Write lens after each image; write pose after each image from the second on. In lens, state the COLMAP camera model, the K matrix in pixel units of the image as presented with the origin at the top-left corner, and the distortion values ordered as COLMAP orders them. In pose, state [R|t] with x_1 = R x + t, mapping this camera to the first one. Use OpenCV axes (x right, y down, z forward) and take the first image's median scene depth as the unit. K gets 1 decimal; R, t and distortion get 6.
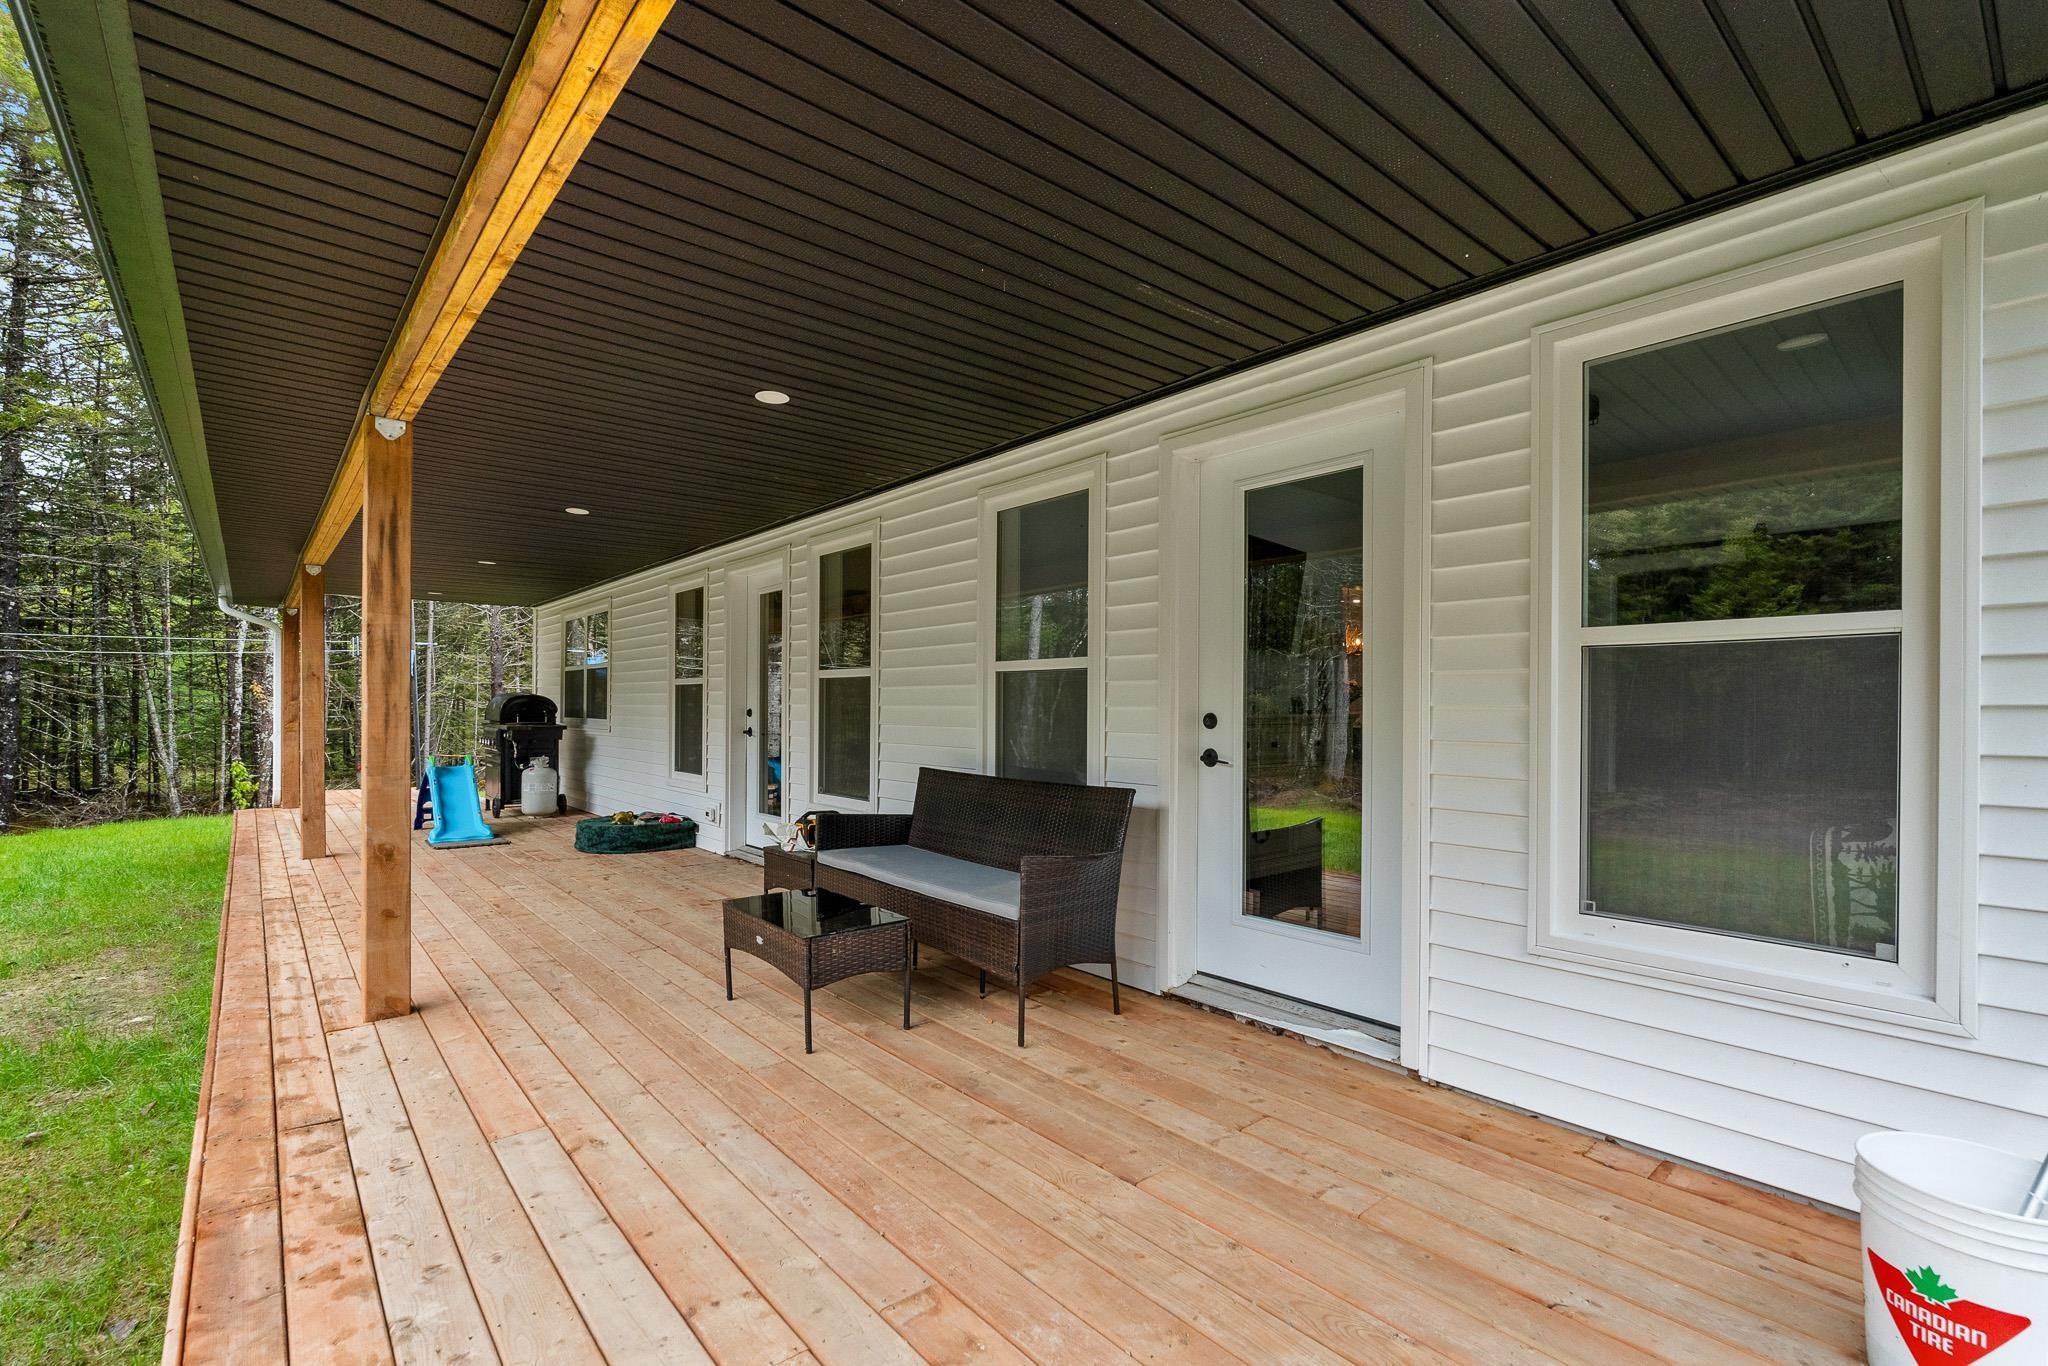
lens RADIAL K [[912.4, 0, 1022.3], [0, 912.4, 695.5], [0, 0, 1]] dist [-0.001273, -0.000228]
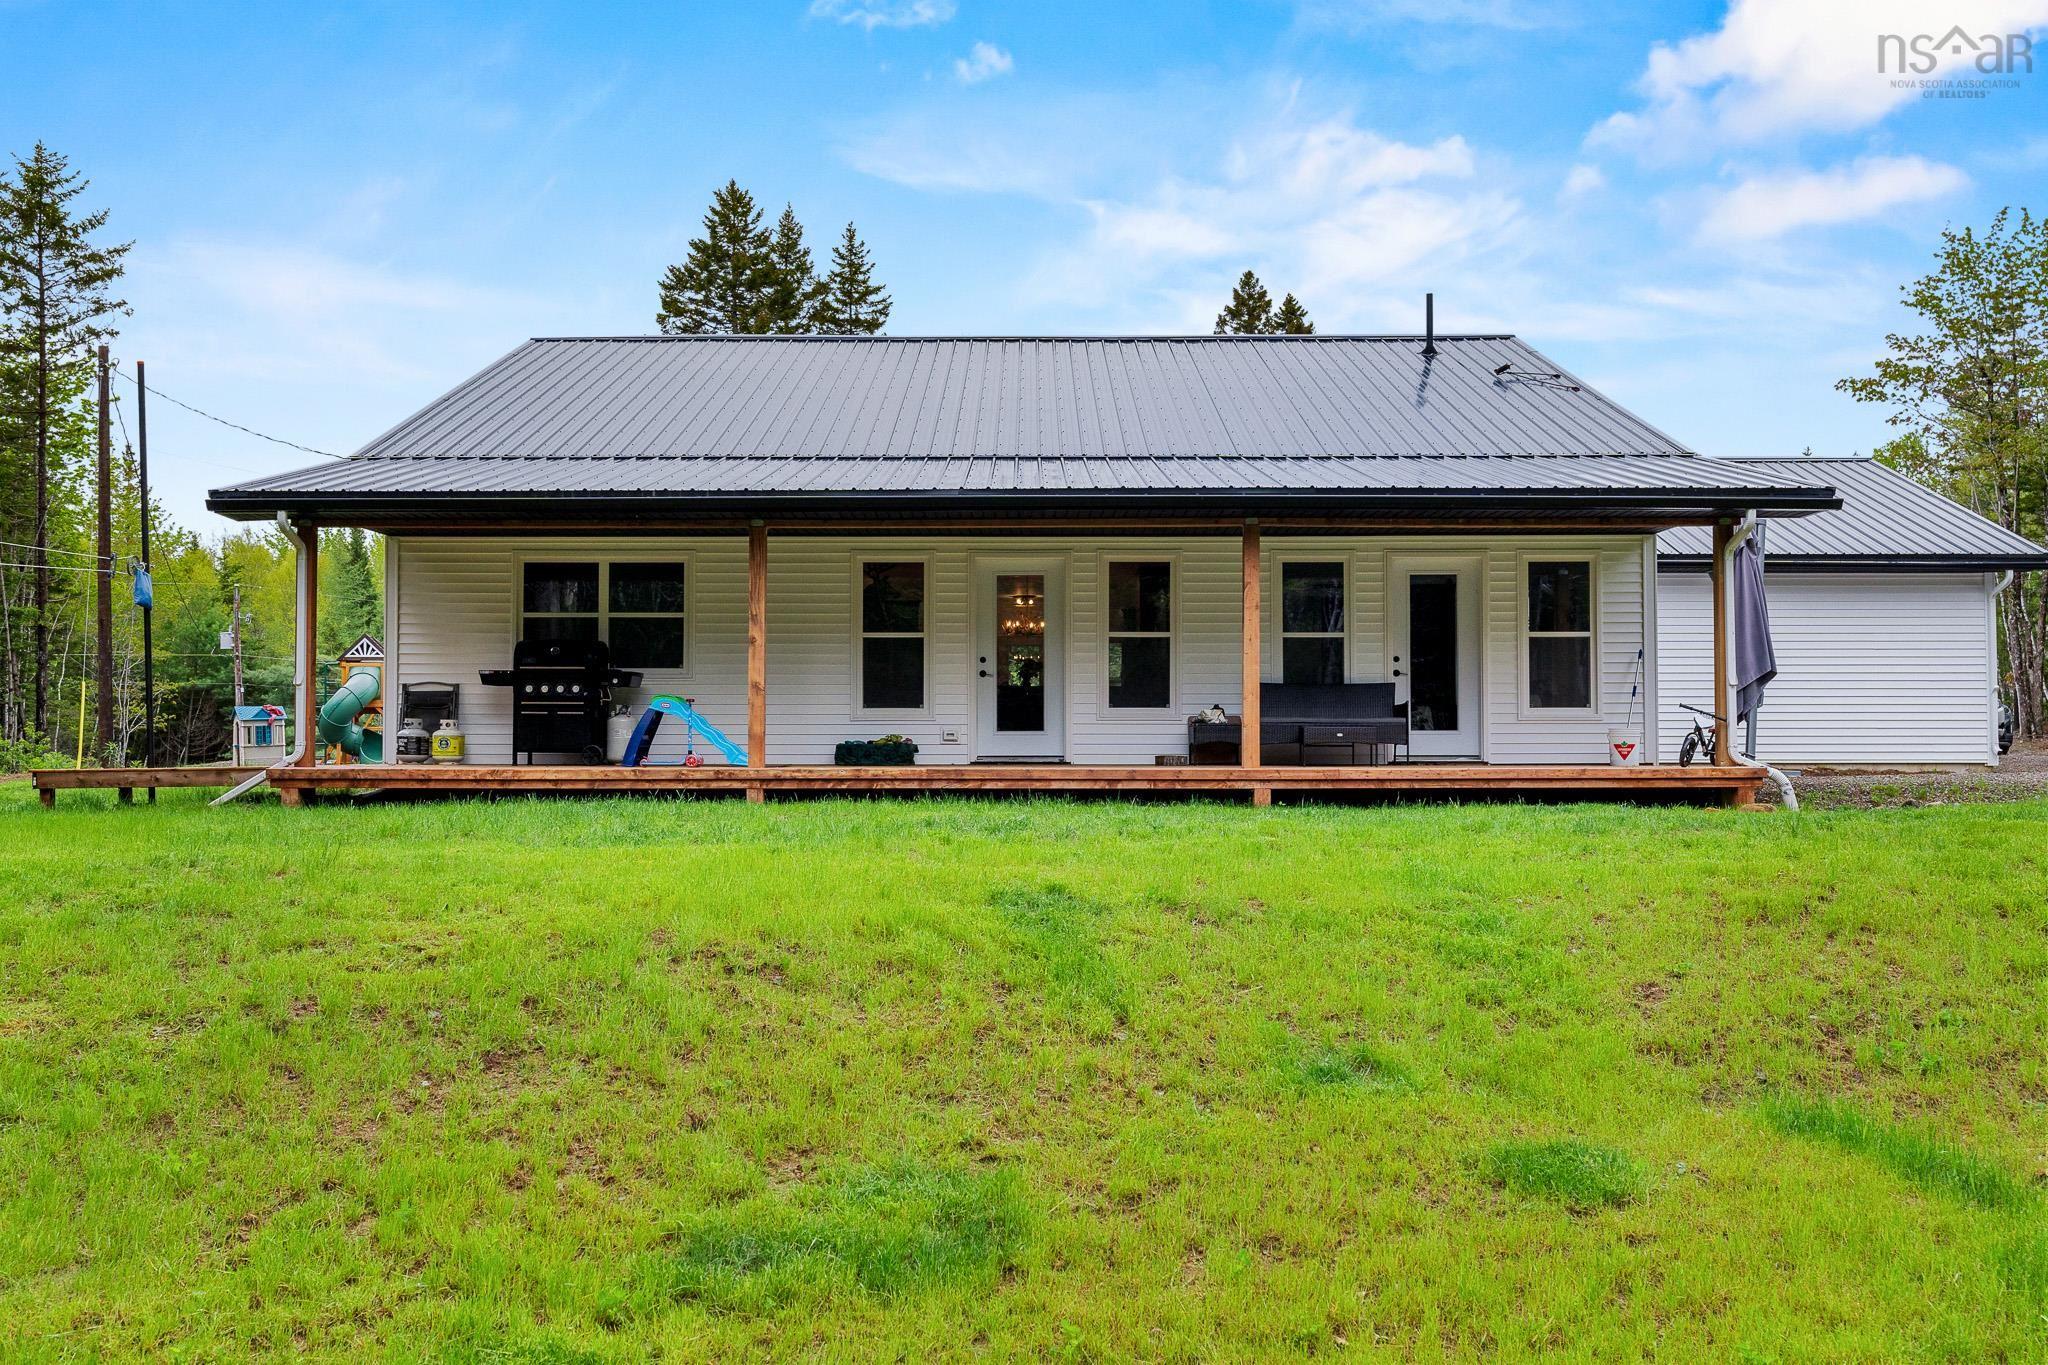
lens RADIAL K [[1796.0, 0, 1023.0], [0, 1796.0, 687.5], [0, 0, 1]] dist [0.004846, 0.006173]
pose [[0.657796, -0.000099, 0.753196, -6.826681], [-0.005517, 0.999973, 0.004950, 0.138391], [-0.753176, -0.007411, 0.657778, -2.481193]]
